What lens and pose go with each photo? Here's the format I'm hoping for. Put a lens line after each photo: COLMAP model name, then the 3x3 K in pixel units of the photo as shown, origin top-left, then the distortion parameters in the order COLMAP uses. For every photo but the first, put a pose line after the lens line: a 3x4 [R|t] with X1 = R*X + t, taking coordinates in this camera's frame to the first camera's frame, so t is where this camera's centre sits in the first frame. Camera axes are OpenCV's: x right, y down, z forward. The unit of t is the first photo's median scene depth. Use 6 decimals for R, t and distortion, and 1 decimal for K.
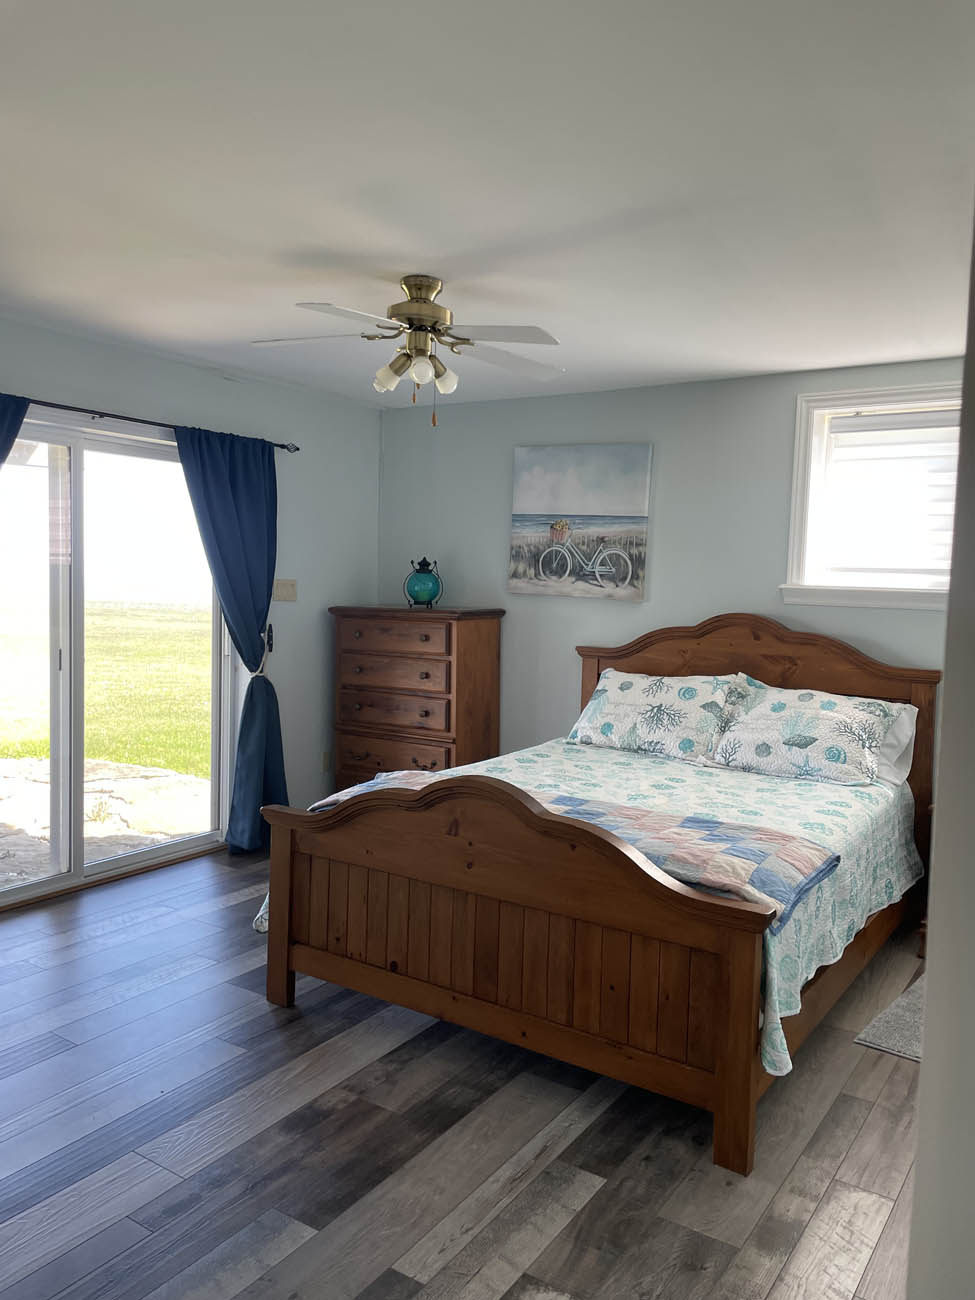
lens RADIAL K [[983.4, 0, 481.7], [0, 983.4, 649.8], [0, 0, 1]] dist [0.106949, -0.138667]
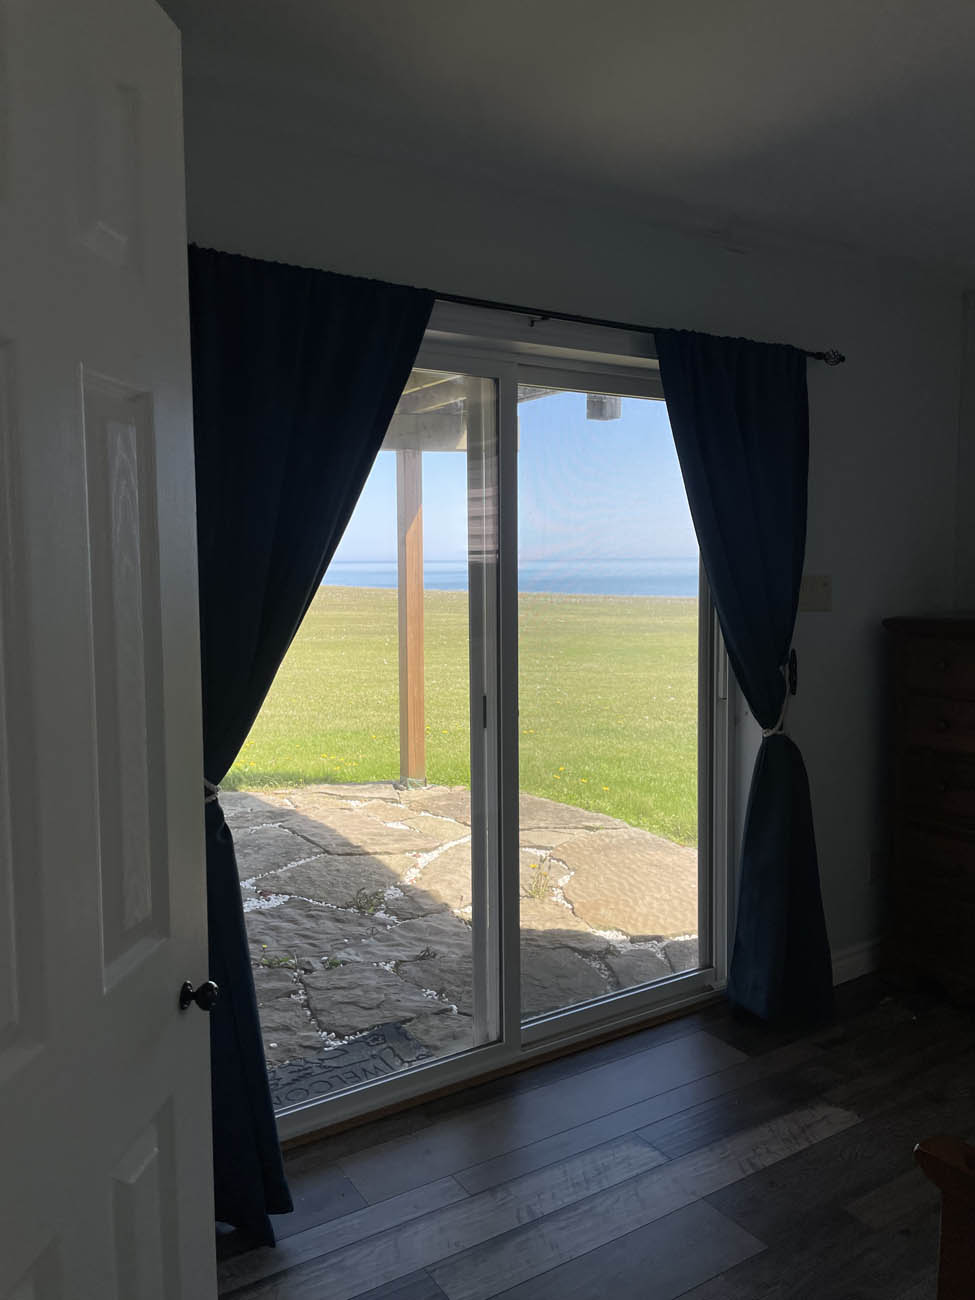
lens RADIAL K [[983.4, 0, 481.7], [0, 983.4, 649.8], [0, 0, 1]] dist [0.106949, -0.138667]
pose [[0.914345, -0.000417, -0.404935, -0.141298], [0.004565, 0.999947, 0.009279, -0.032506], [0.404909, -0.010333, 0.914299, 0.355836]]
